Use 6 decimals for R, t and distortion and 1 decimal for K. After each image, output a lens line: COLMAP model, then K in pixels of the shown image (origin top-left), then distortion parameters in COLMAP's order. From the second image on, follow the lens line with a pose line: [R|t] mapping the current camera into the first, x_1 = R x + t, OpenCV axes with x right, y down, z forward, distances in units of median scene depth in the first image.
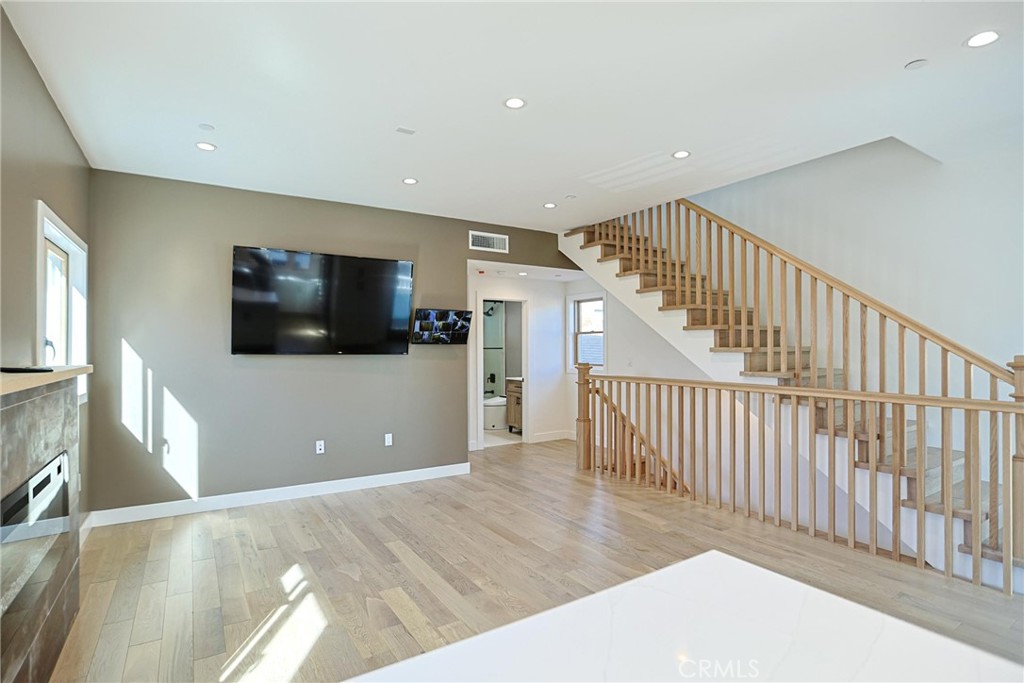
lens RADIAL K [[510.8, 0, 504.0], [0, 510.8, 344.1], [0, 0, 1]] dist [-0.071308, 0.033916]
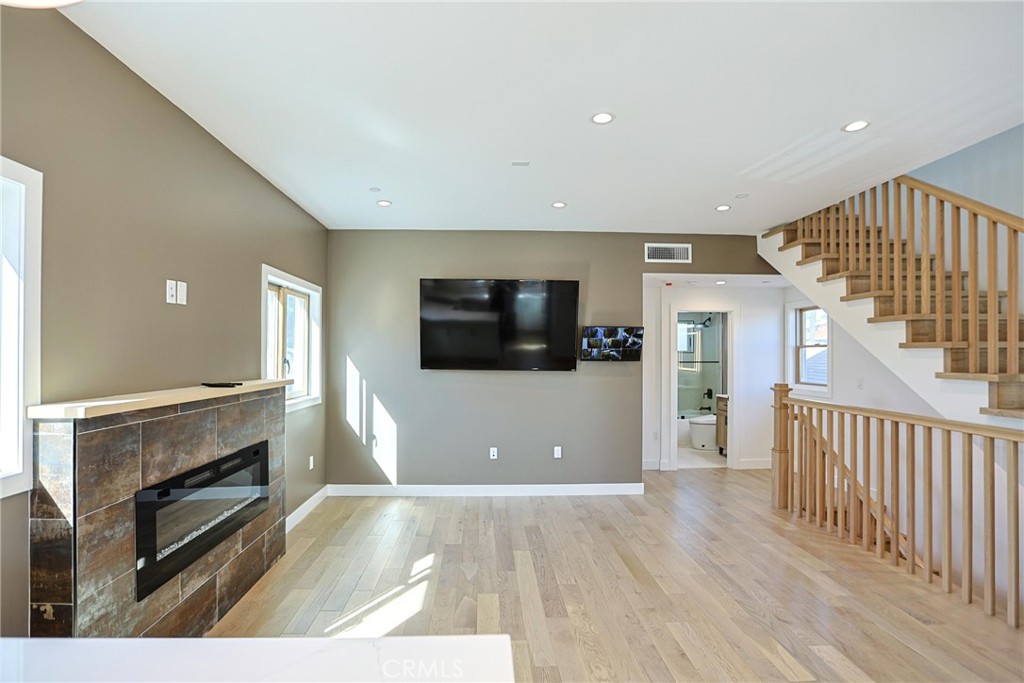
lens RADIAL K [[498.7, 0, 494.1], [0, 498.7, 349.9], [0, 0, 1]] dist [-0.057242, 0.021378]
pose [[0.860090, 0.001362, -0.510140, 0.182025], [-0.002633, 0.999995, -0.001769, -0.020064], [0.510135, 0.002865, 0.860090, 0.051558]]
